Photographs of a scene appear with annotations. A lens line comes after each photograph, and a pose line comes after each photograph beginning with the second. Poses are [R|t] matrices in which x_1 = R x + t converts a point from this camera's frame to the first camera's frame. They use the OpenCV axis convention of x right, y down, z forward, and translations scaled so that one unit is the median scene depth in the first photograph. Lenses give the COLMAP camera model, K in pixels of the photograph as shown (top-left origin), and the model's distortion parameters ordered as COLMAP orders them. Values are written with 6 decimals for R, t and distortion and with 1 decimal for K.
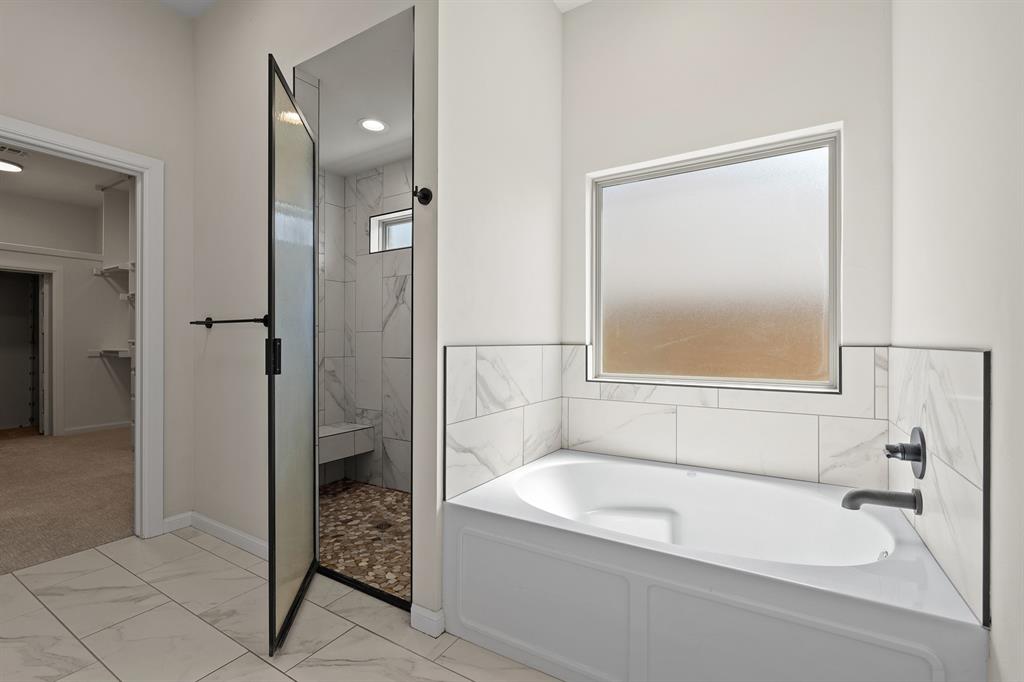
lens RADIAL K [[450.8, 0, 514.0], [0, 450.8, 342.1], [0, 0, 1]] dist [-0.003217, 0.000025]
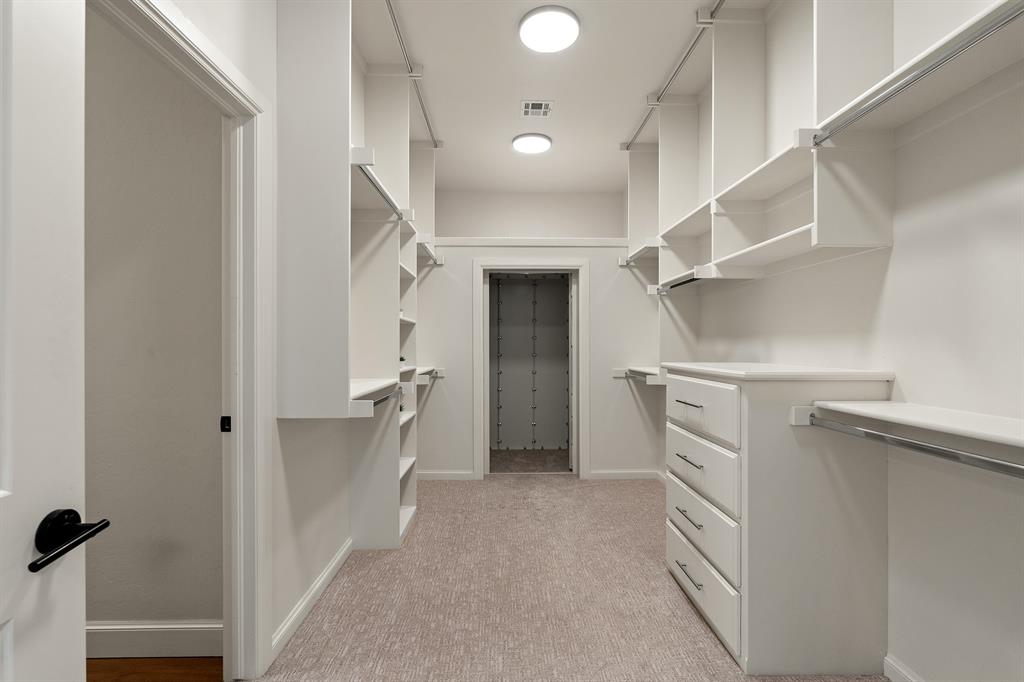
lens RADIAL K [[450.8, 0, 512.2], [0, 450.8, 340.9], [0, 0, 1]] dist [-0.003217, 0.000025]
pose [[0.535424, -0.005259, -0.844567, -0.414378], [0.001620, 0.999985, -0.005200, -0.024049], [0.844582, 0.001416, 0.535425, 0.467276]]
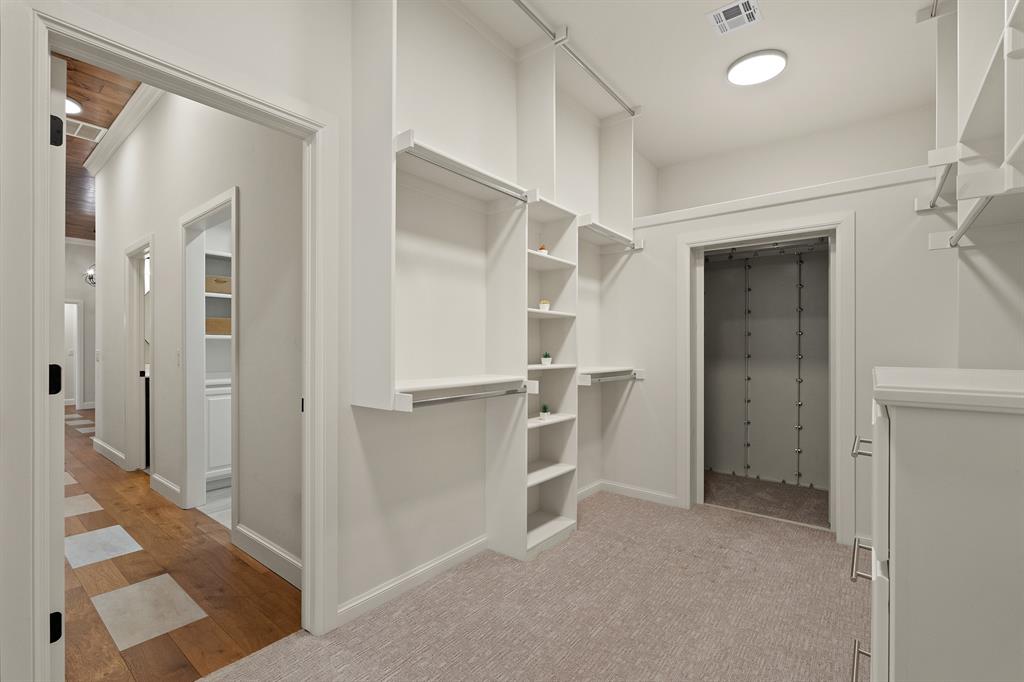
lens RADIAL K [[450.8, 0, 513.2], [0, 450.8, 343.1], [0, 0, 1]] dist [-0.003217, 0.000025]
pose [[-0.127621, -0.005414, -0.991808, -0.445772], [0.000524, 0.999985, -0.005526, -0.016367], [0.991823, -0.001225, -0.127617, 0.672669]]
